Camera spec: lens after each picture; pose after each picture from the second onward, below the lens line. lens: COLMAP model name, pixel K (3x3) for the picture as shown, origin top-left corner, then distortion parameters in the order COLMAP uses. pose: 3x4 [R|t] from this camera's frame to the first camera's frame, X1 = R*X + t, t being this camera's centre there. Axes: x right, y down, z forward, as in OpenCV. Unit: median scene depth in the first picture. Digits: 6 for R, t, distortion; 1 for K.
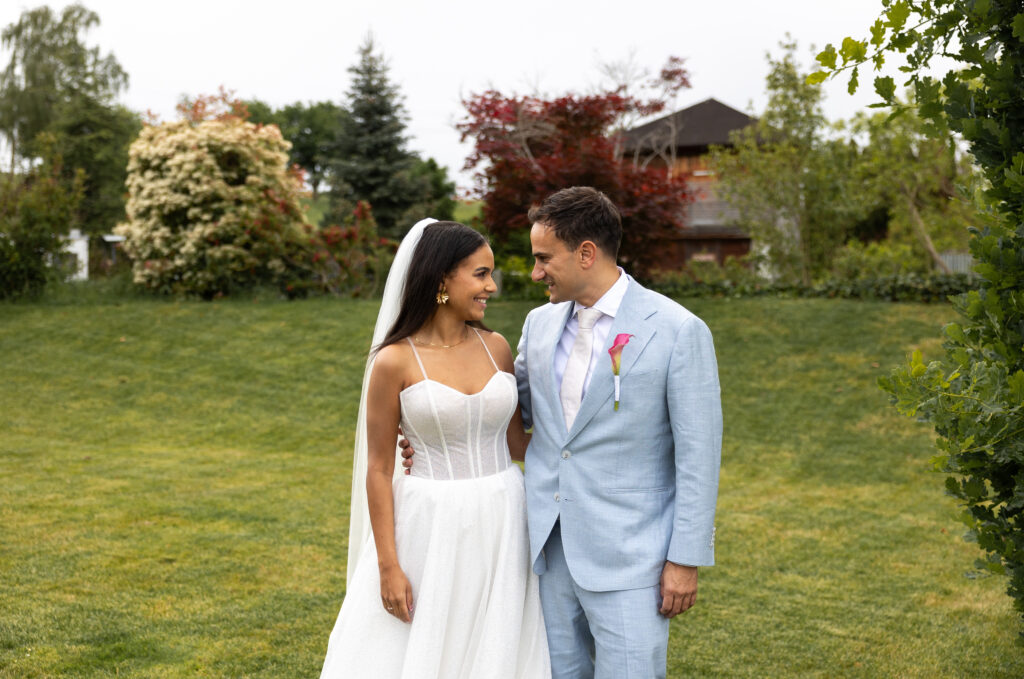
lens RADIAL K [[1383.1, 0, 508.0], [0, 1383.1, 331.8], [0, 0, 1]] dist [0.024522, 0.000000]
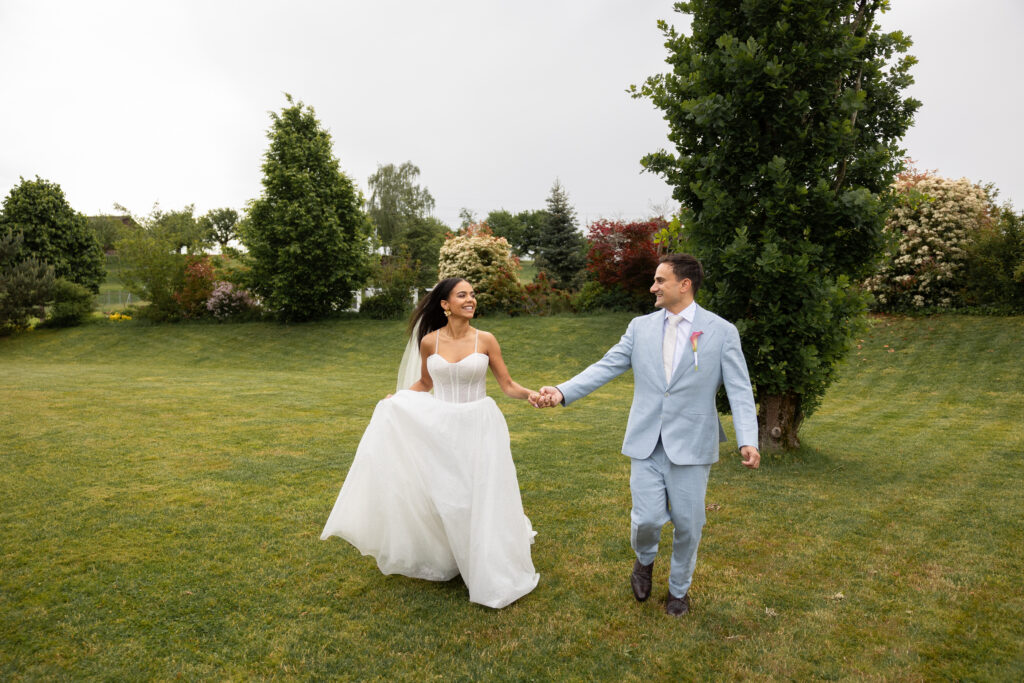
lens RADIAL K [[815.8, 0, 529.3], [0, 815.8, 323.5], [0, 0, 1]] dist [0.017256, 0.001243]
pose [[0.988504, -0.012525, -0.150676, 0.063560], [0.009435, 0.999731, -0.021205, 0.014239], [0.150901, 0.019540, 0.988356, -0.266818]]
